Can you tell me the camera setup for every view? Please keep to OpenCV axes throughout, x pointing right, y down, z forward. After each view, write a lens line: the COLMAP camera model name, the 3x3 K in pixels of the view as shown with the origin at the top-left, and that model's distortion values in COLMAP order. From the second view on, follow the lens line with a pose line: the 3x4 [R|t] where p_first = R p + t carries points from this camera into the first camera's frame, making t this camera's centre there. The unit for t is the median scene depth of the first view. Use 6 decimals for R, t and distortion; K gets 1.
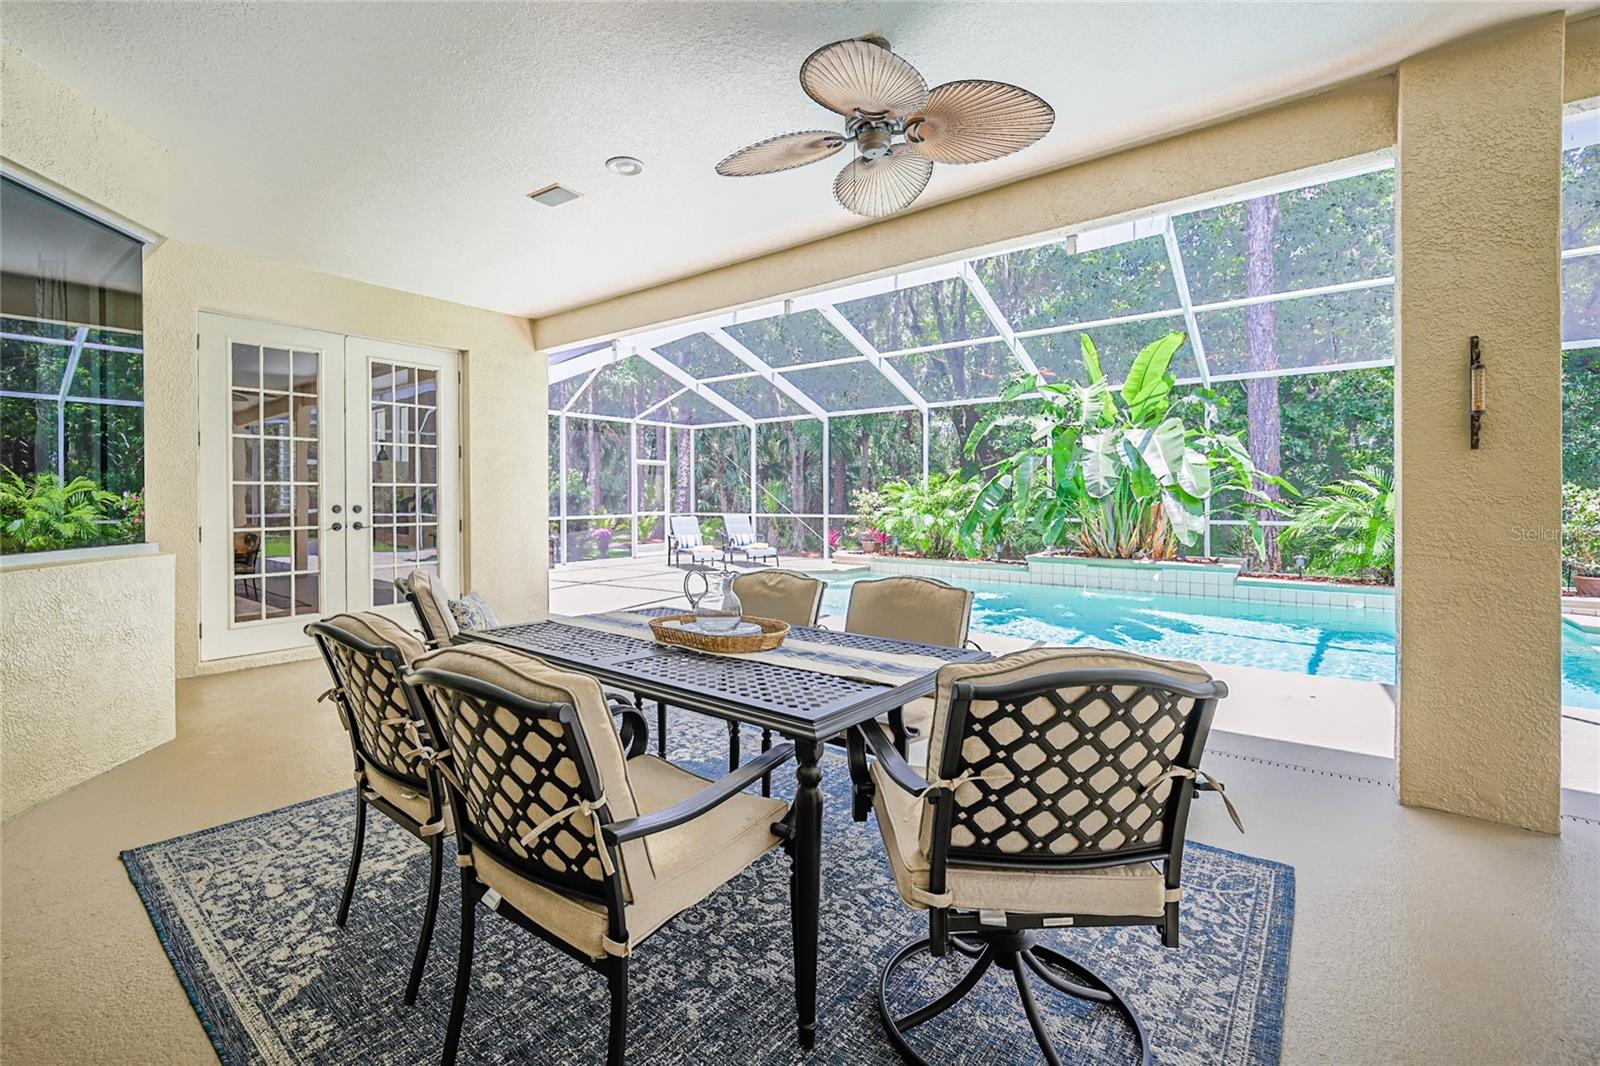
lens RADIAL K [[671.8, 0, 766.3], [0, 671.8, 497.8], [0, 0, 1]] dist [-0.000699, -0.000191]
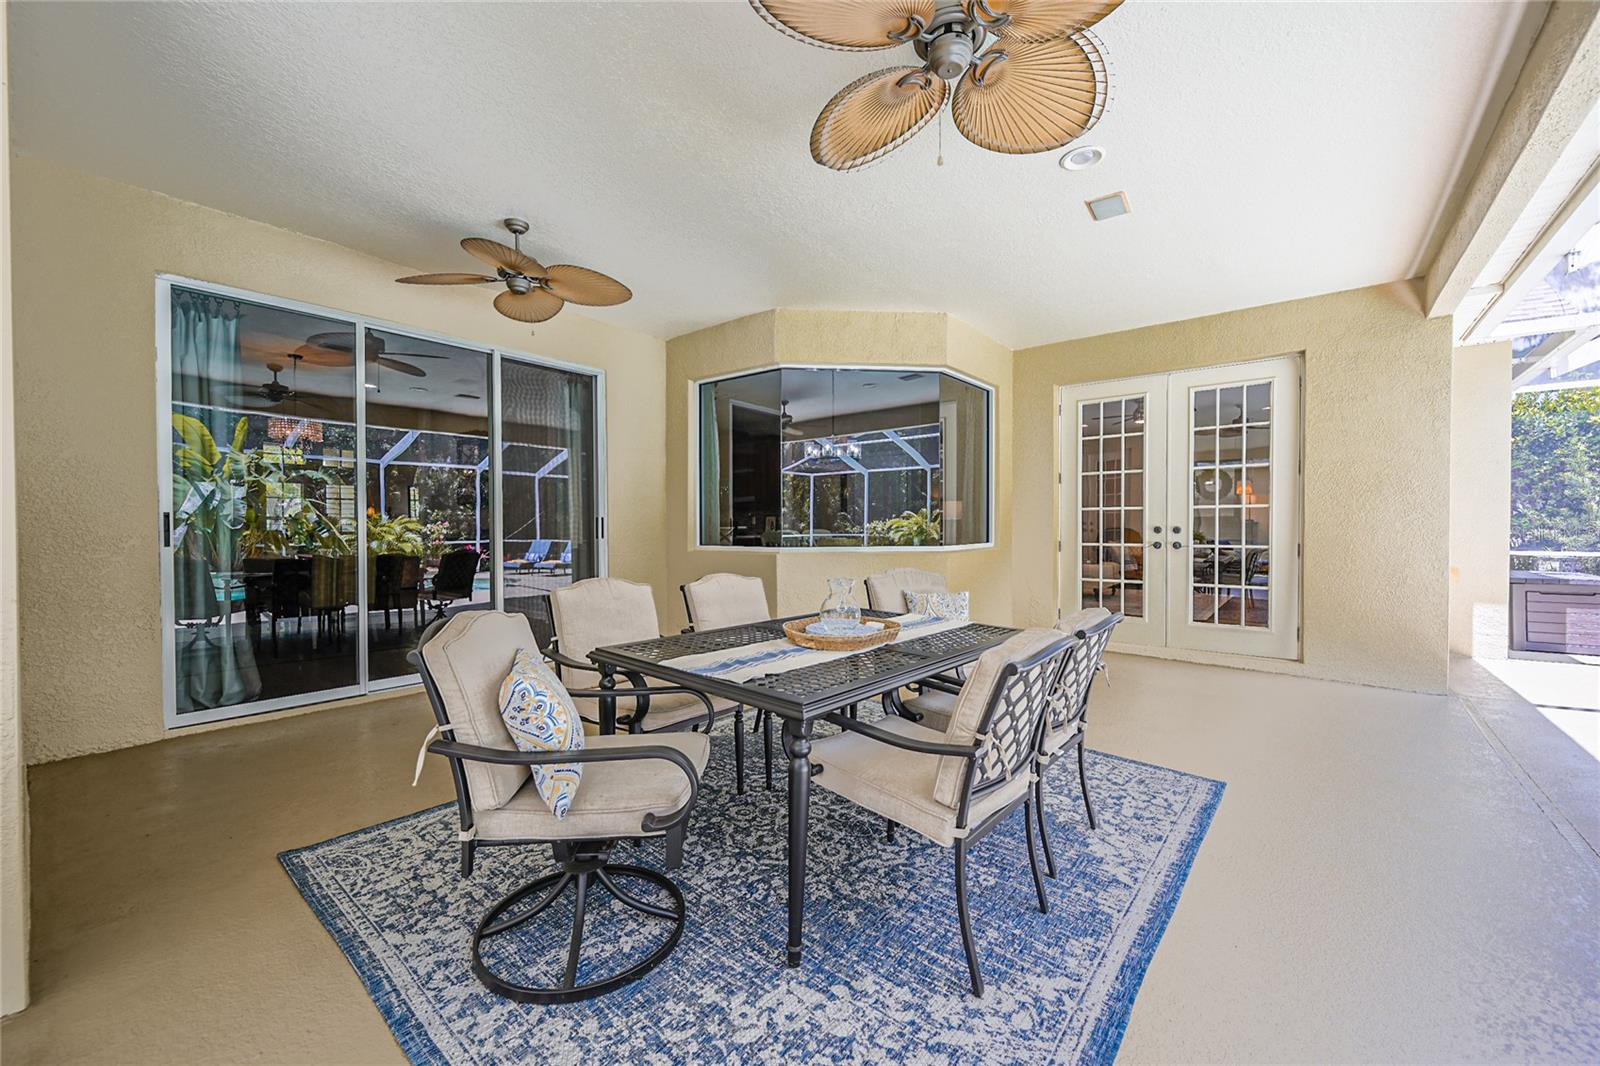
lens RADIAL K [[628.2, 0, 800.0], [0, 628.2, 533.0], [0, 0, 1]] dist [-0.000641, -0.000086]
pose [[0.004340, 0.012737, -0.999909, 0.422975], [0.003600, 0.999912, 0.012753, 0.006484], [0.999984, -0.003655, 0.004294, 0.389156]]
